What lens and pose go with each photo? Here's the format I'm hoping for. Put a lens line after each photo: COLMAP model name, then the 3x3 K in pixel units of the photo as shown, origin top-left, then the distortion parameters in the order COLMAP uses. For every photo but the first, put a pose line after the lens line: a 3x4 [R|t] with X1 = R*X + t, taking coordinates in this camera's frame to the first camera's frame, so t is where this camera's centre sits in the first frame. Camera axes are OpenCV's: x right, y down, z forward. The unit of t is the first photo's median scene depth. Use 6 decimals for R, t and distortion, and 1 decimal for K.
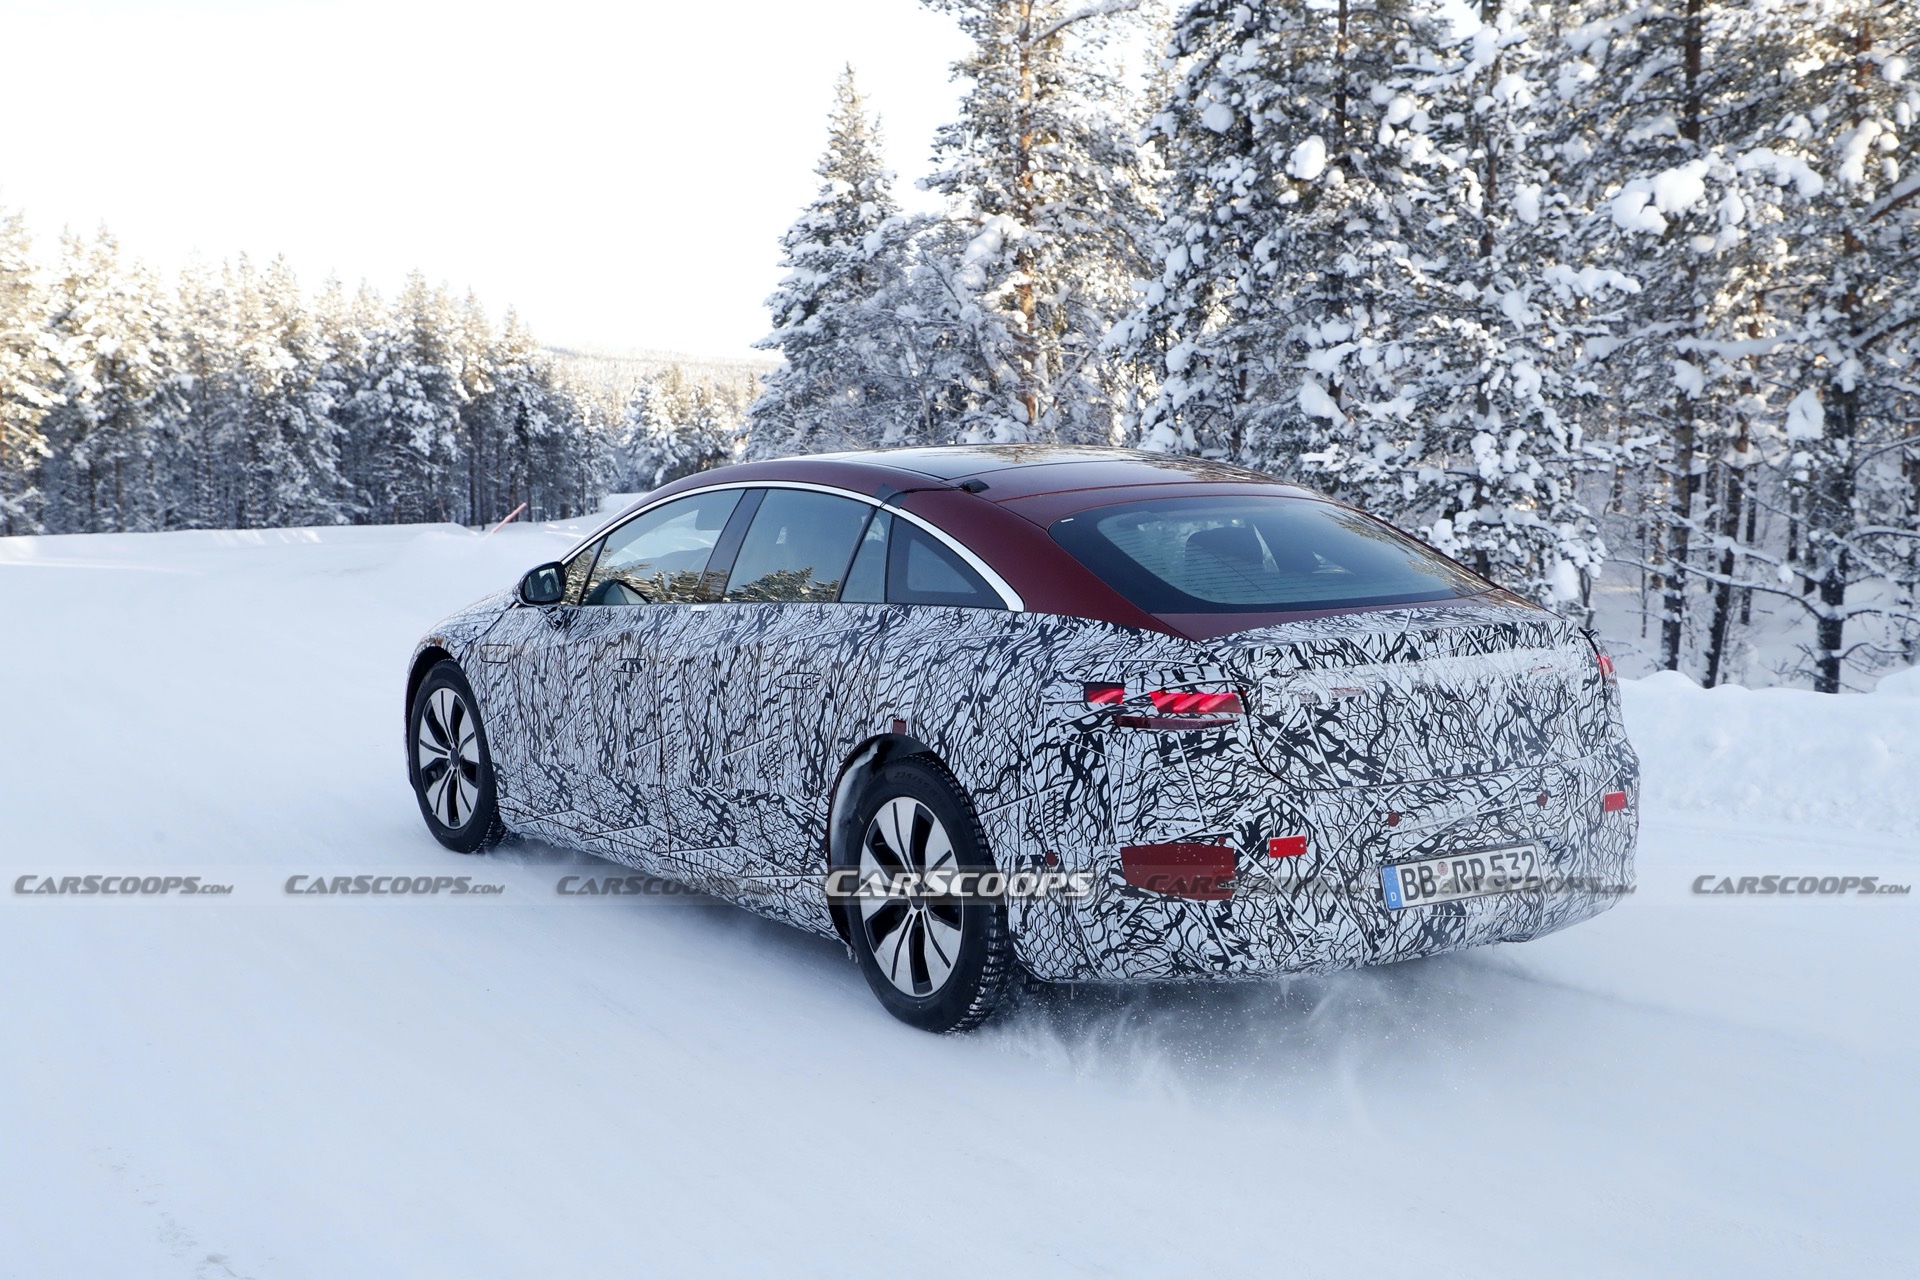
lens RADIAL K [[2584.3, 0, 947.5], [0, 2584.3, 616.3], [0, 0, 1]] dist [0.030184, 0.567561]
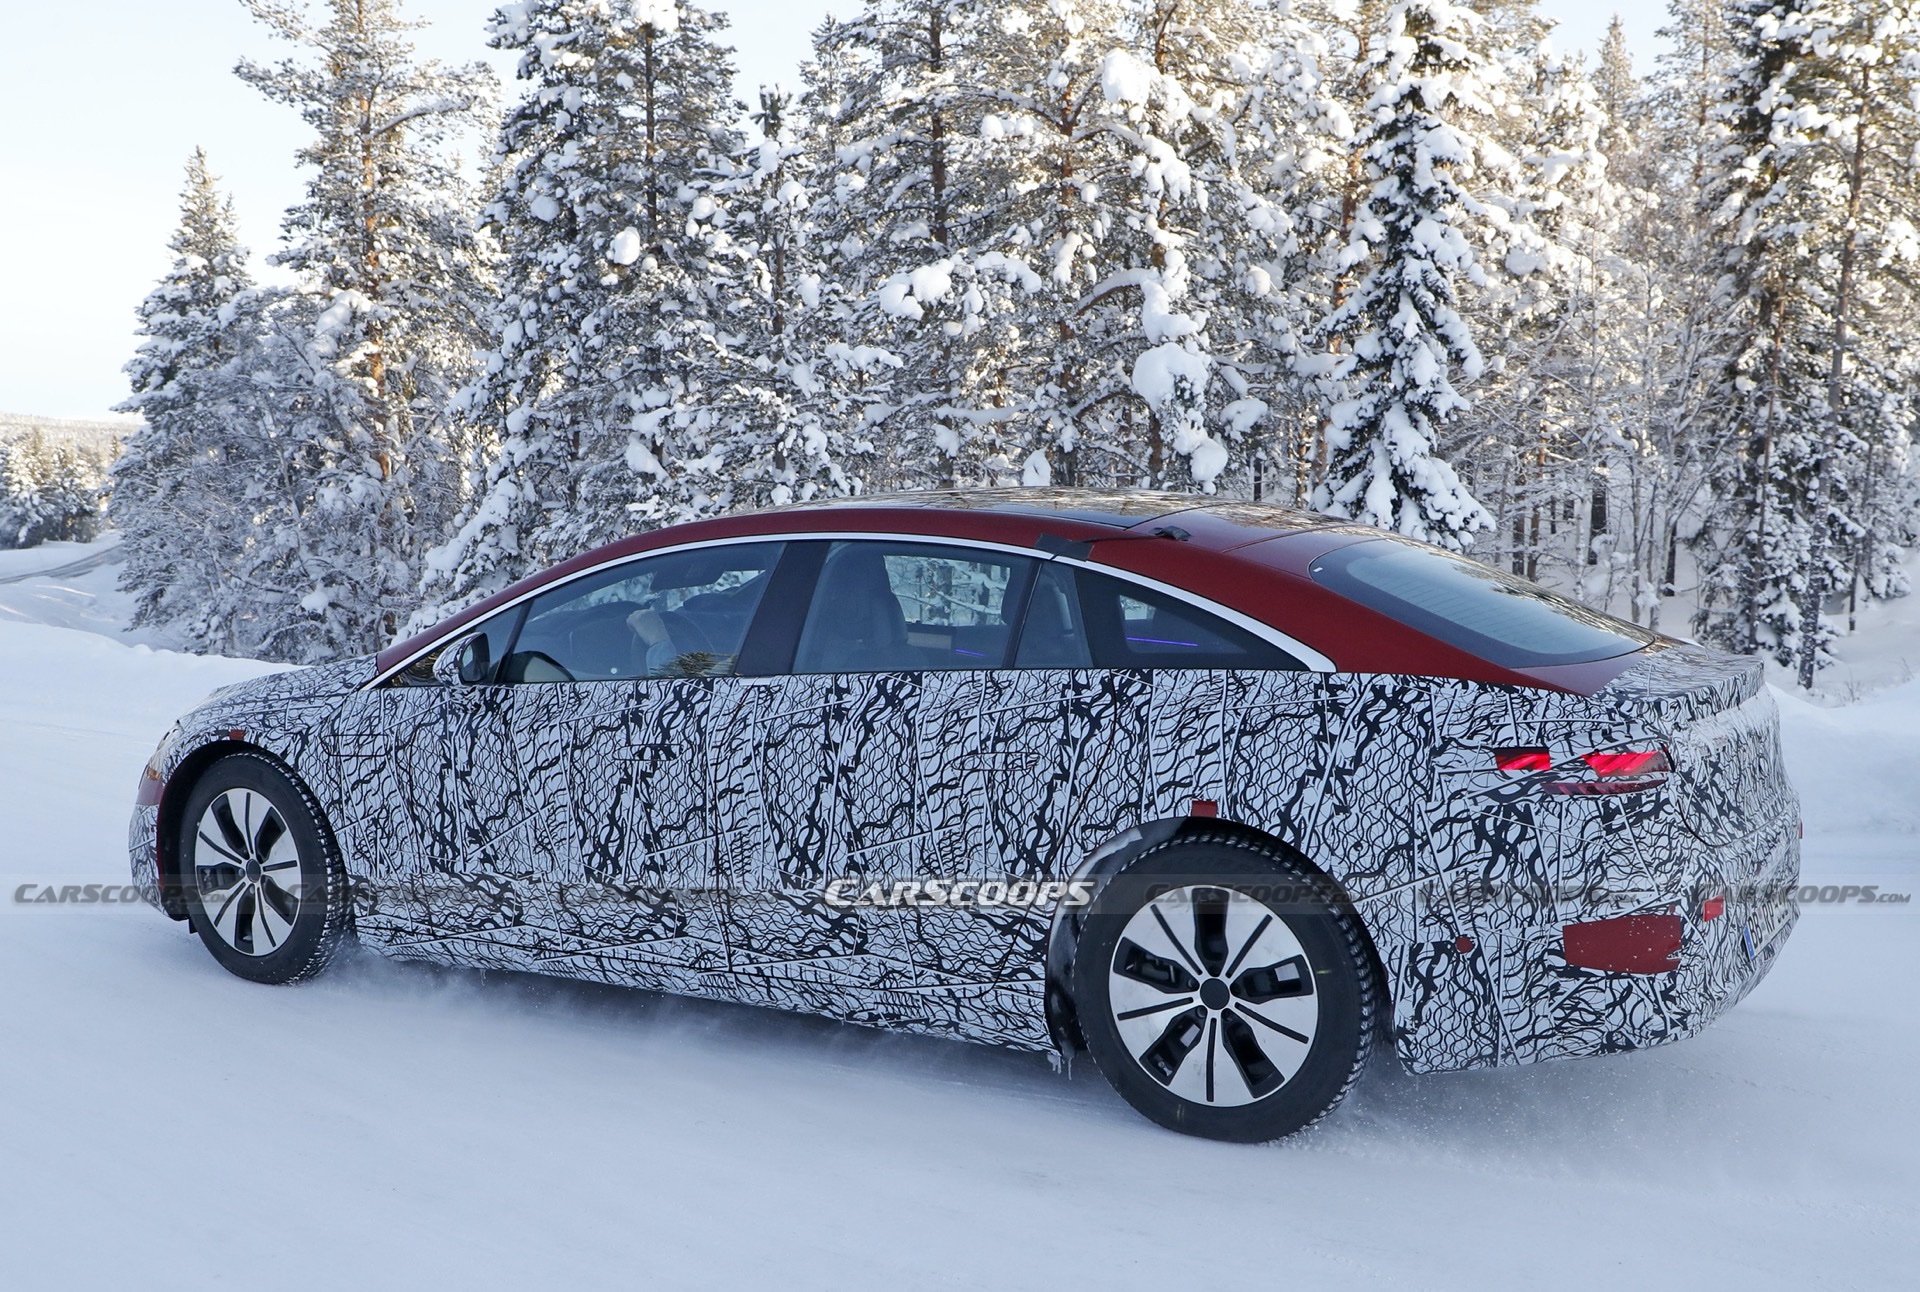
lens RADIAL K [[2112.2, 0, 1052.8], [0, 2112.2, 678.6], [0, 0, 1]] dist [0.016411, 0.006371]
pose [[0.875894, -0.045888, 0.480317, -0.423729], [0.037295, 0.998928, 0.027424, -0.024290], [-0.481061, -0.006107, 0.876666, 0.404713]]
